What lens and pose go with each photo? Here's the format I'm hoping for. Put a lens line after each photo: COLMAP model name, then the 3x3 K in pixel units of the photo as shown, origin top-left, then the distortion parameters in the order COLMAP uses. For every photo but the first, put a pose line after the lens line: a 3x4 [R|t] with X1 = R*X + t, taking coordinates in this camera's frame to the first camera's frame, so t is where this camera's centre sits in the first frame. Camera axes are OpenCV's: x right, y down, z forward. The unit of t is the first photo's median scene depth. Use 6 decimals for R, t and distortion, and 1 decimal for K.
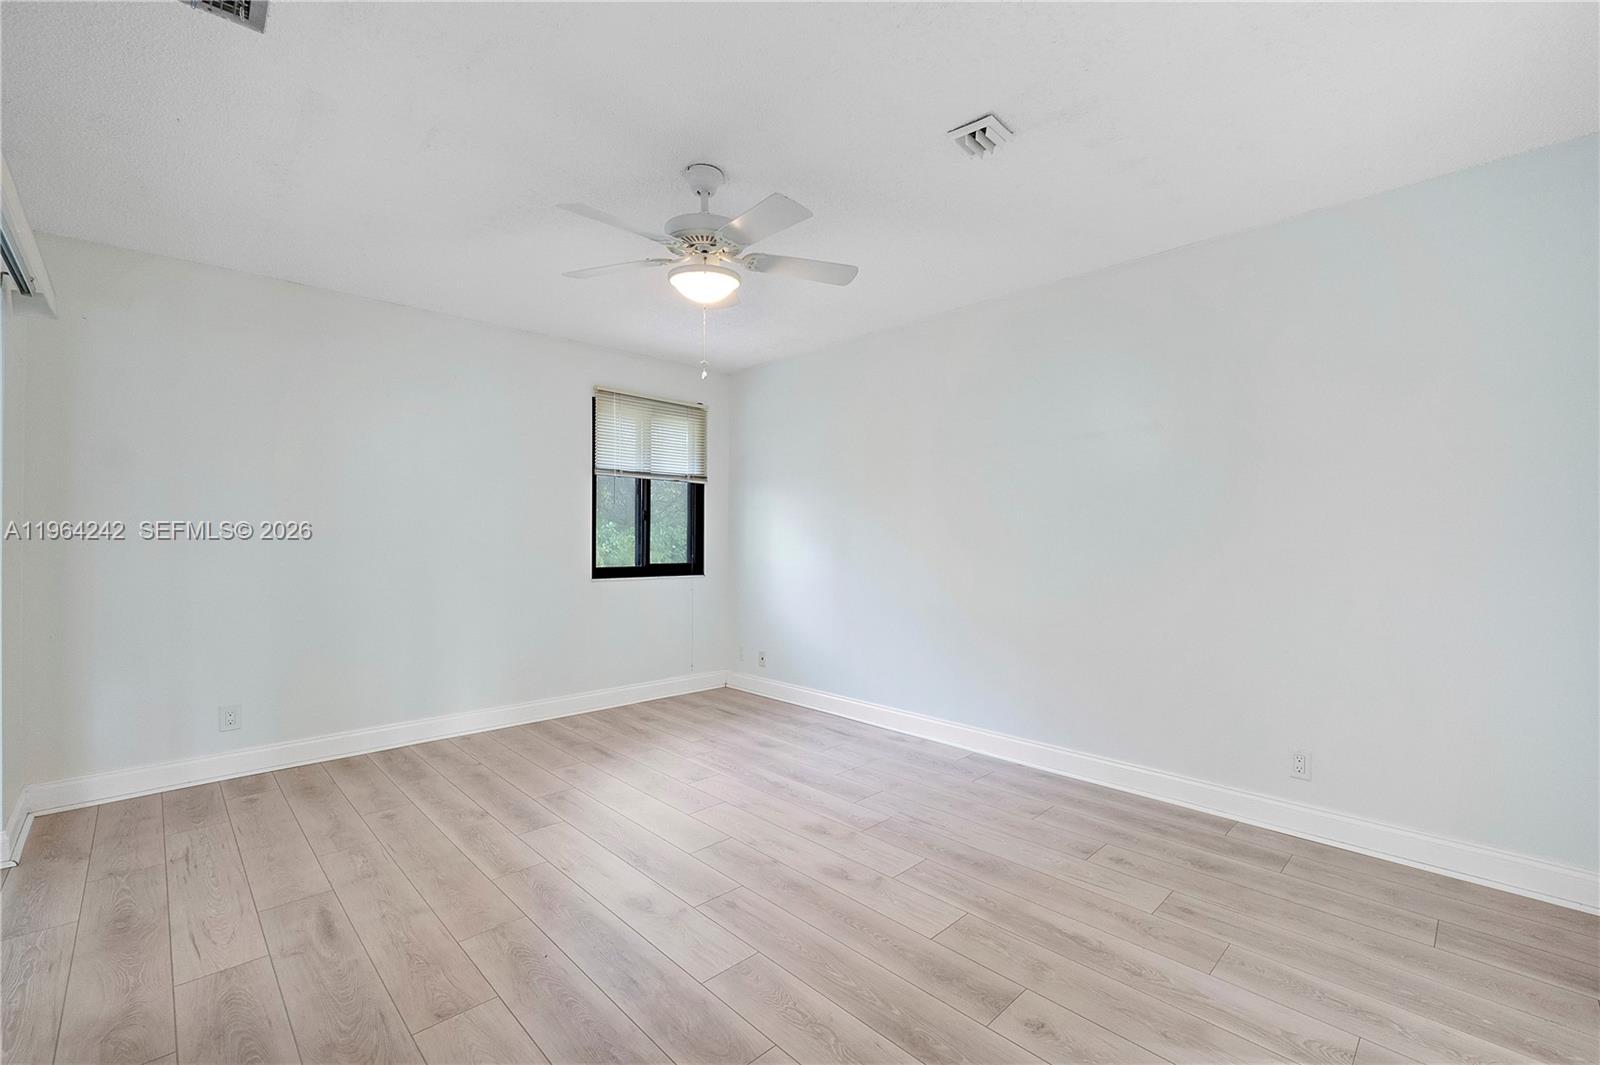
lens RADIAL K [[681.0, 0, 805.6], [0, 681.0, 529.5], [0, 0, 1]] dist [-0.005721, -0.000411]
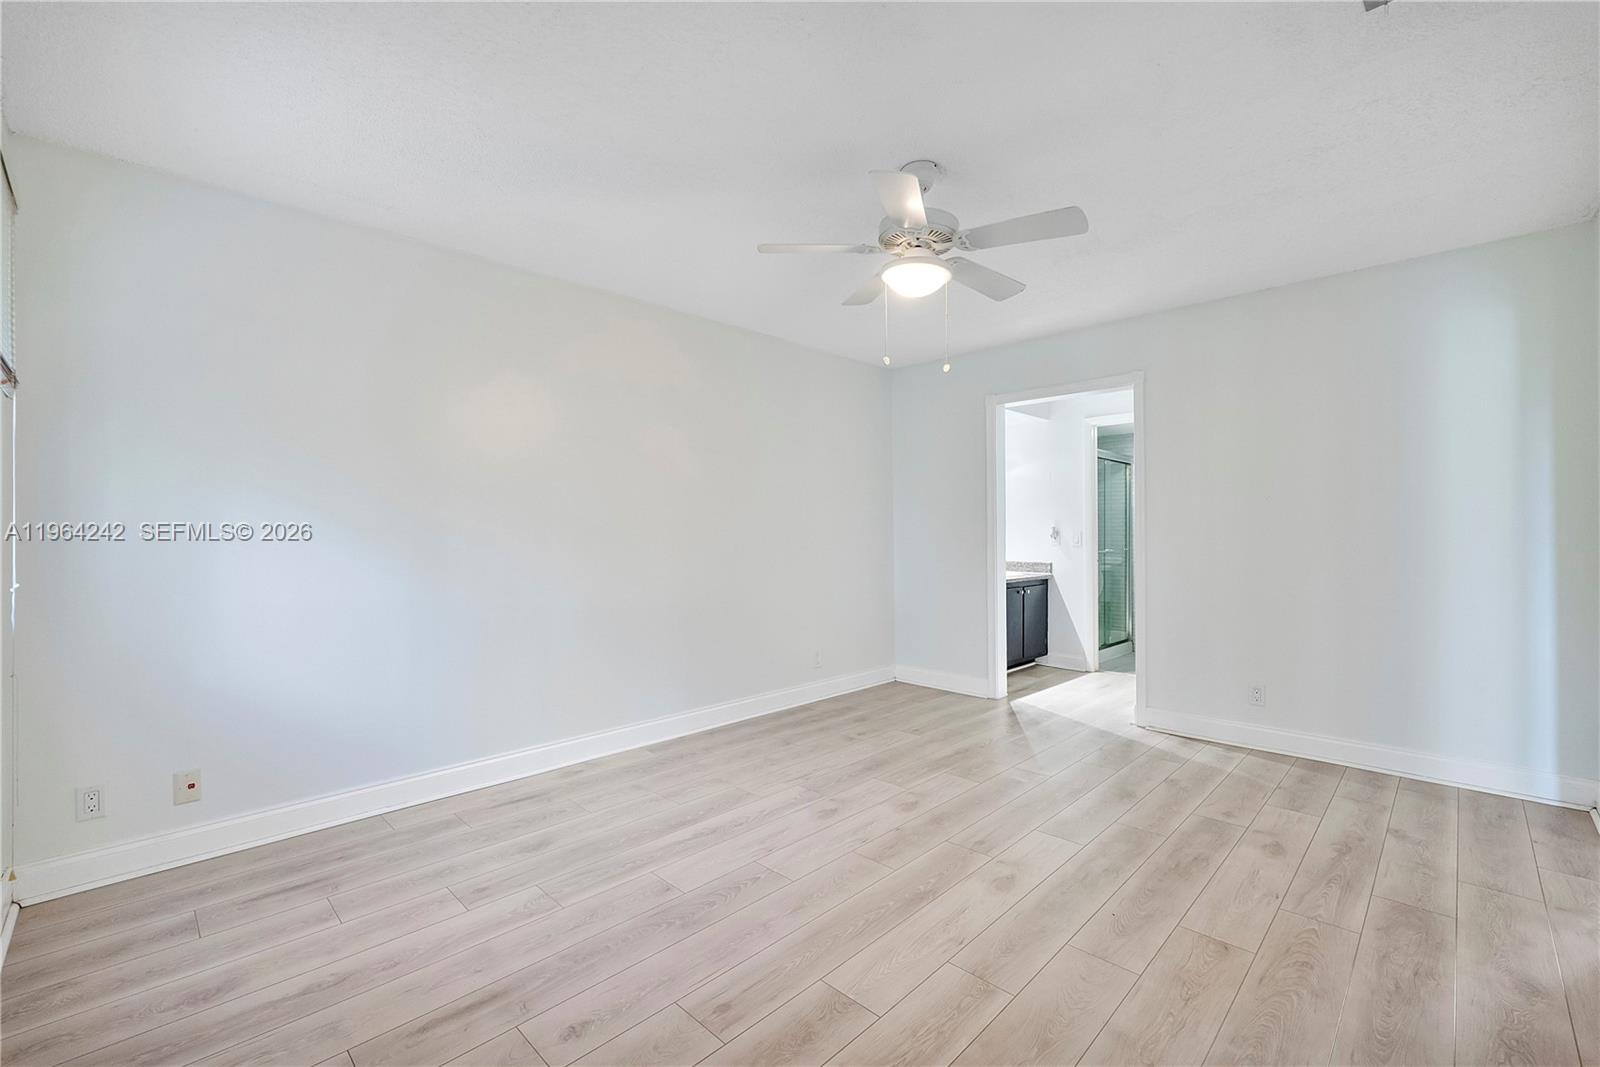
lens RADIAL K [[681.0, 0, 805.6], [0, 681.0, 530.5], [0, 0, 1]] dist [-0.005721, -0.000411]
pose [[-0.026941, -0.001552, 0.999636, -0.910531], [-0.006589, 0.999977, 0.001375, 0.009661], [-0.999615, -0.006549, -0.026951, 0.955031]]
